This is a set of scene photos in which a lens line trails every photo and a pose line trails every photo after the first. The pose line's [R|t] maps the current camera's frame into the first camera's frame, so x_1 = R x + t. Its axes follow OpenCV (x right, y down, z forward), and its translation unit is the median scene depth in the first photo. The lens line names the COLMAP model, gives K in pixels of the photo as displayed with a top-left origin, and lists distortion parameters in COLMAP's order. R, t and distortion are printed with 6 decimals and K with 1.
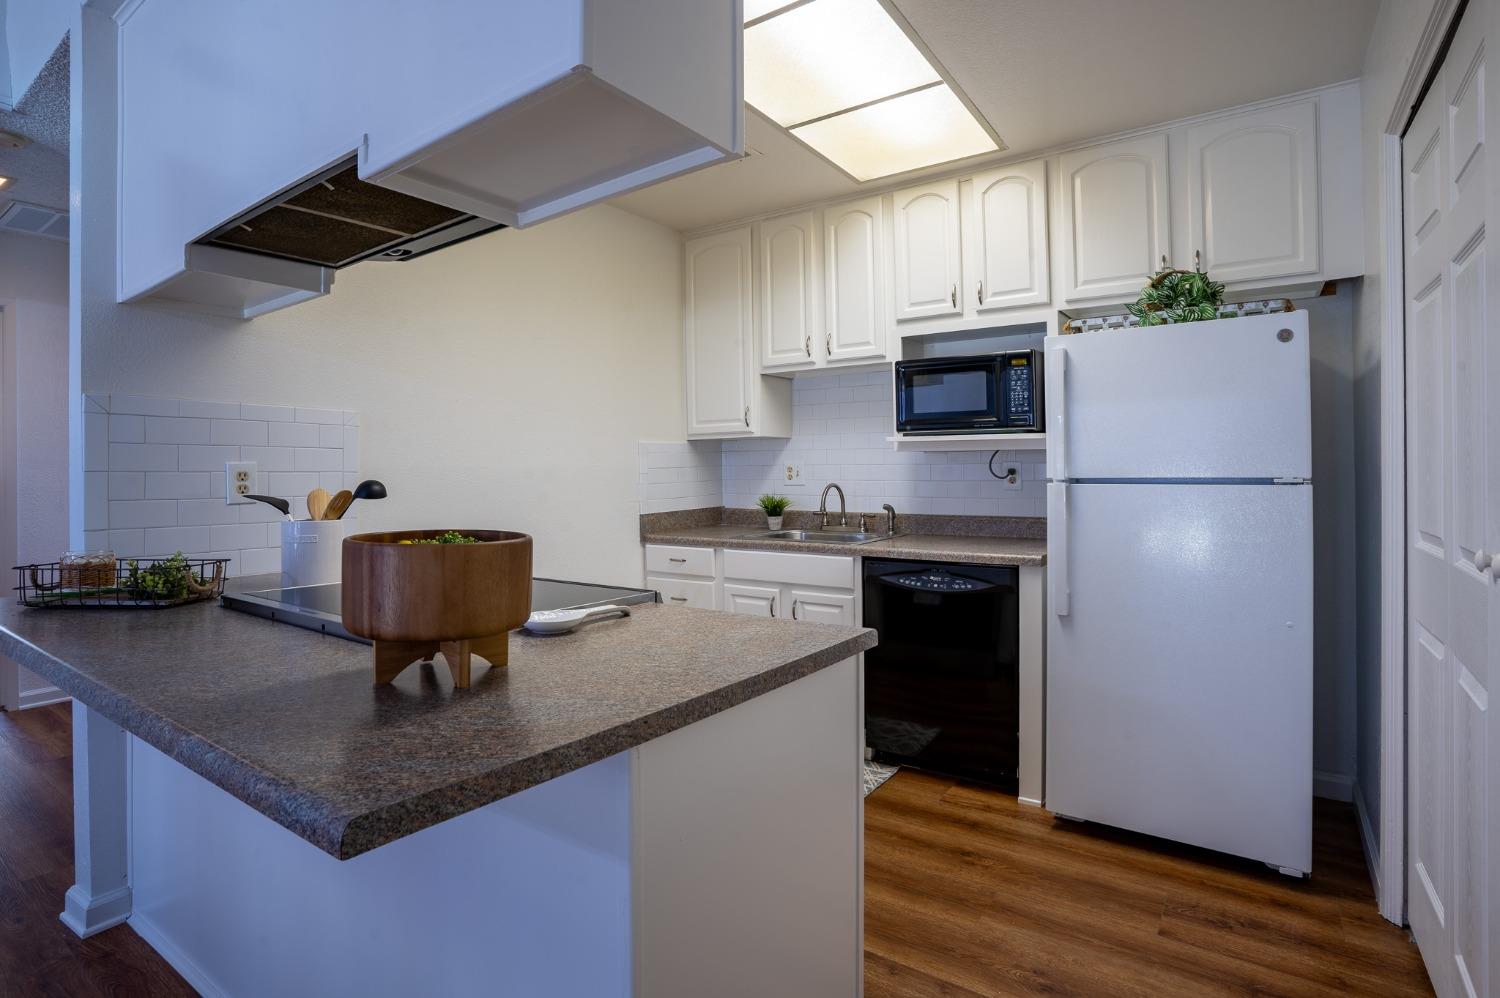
lens RADIAL K [[760.7, 0, 748.0], [0, 760.7, 469.5], [0, 0, 1]] dist [-0.025476, 0.001013]
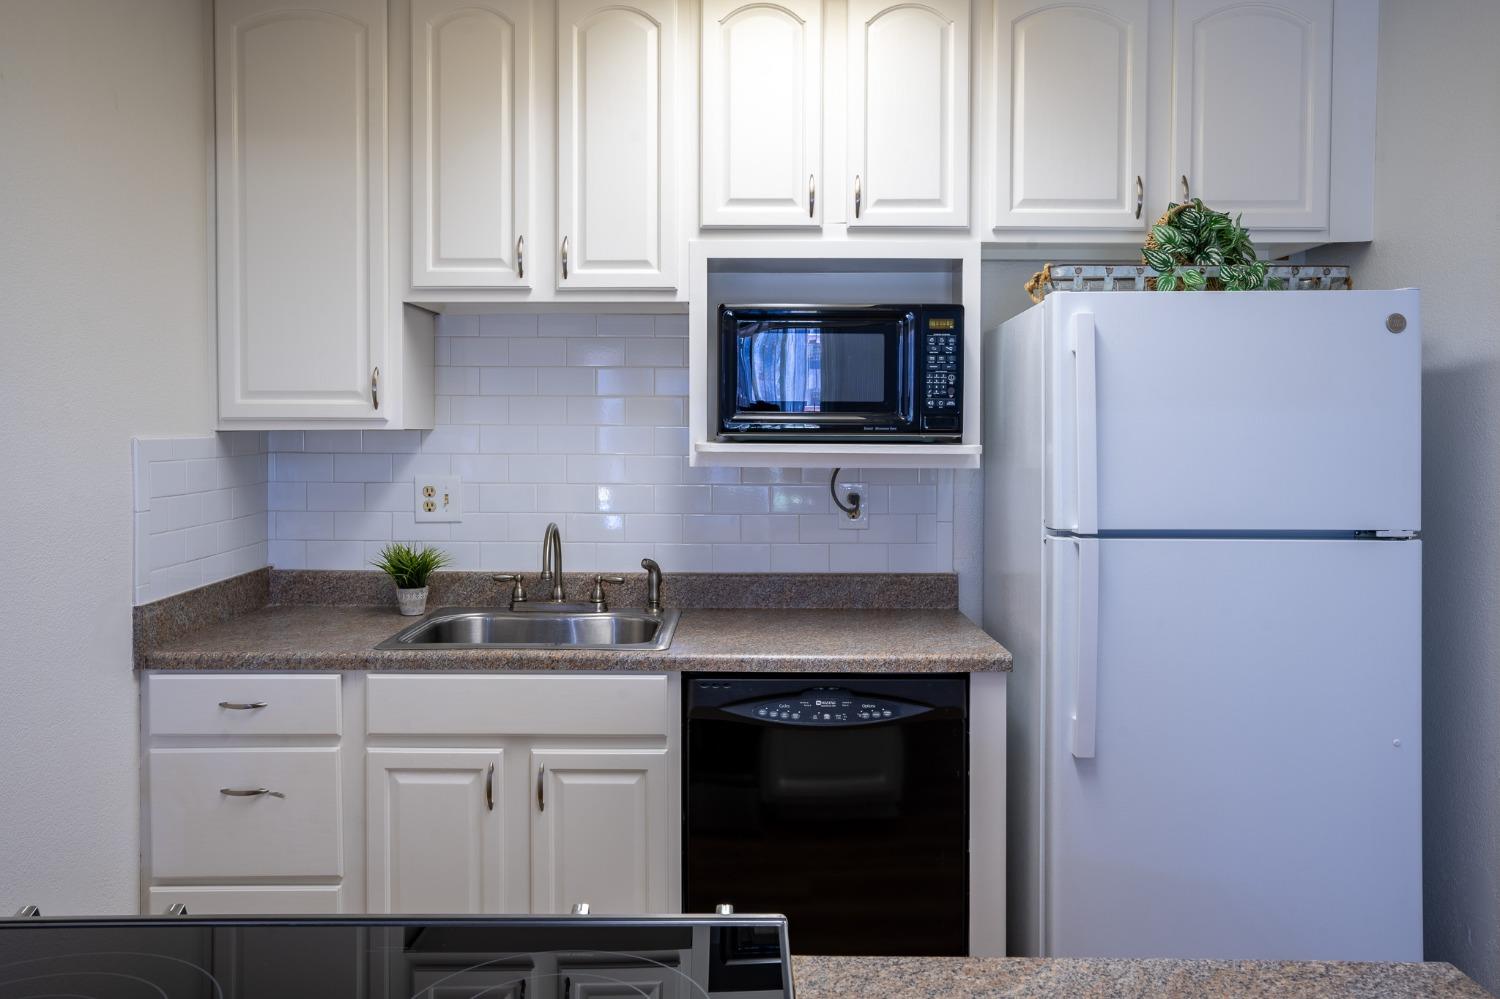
lens RADIAL K [[1150.6, 0, 747.6], [0, 1150.6, 468.5], [0, 0, 1]] dist [0.002590, 0.000243]
pose [[0.834184, -0.001873, 0.551482, -0.247847], [-0.009804, 0.999786, 0.018226, -0.040742], [-0.551398, -0.020611, 0.833987, 0.308402]]
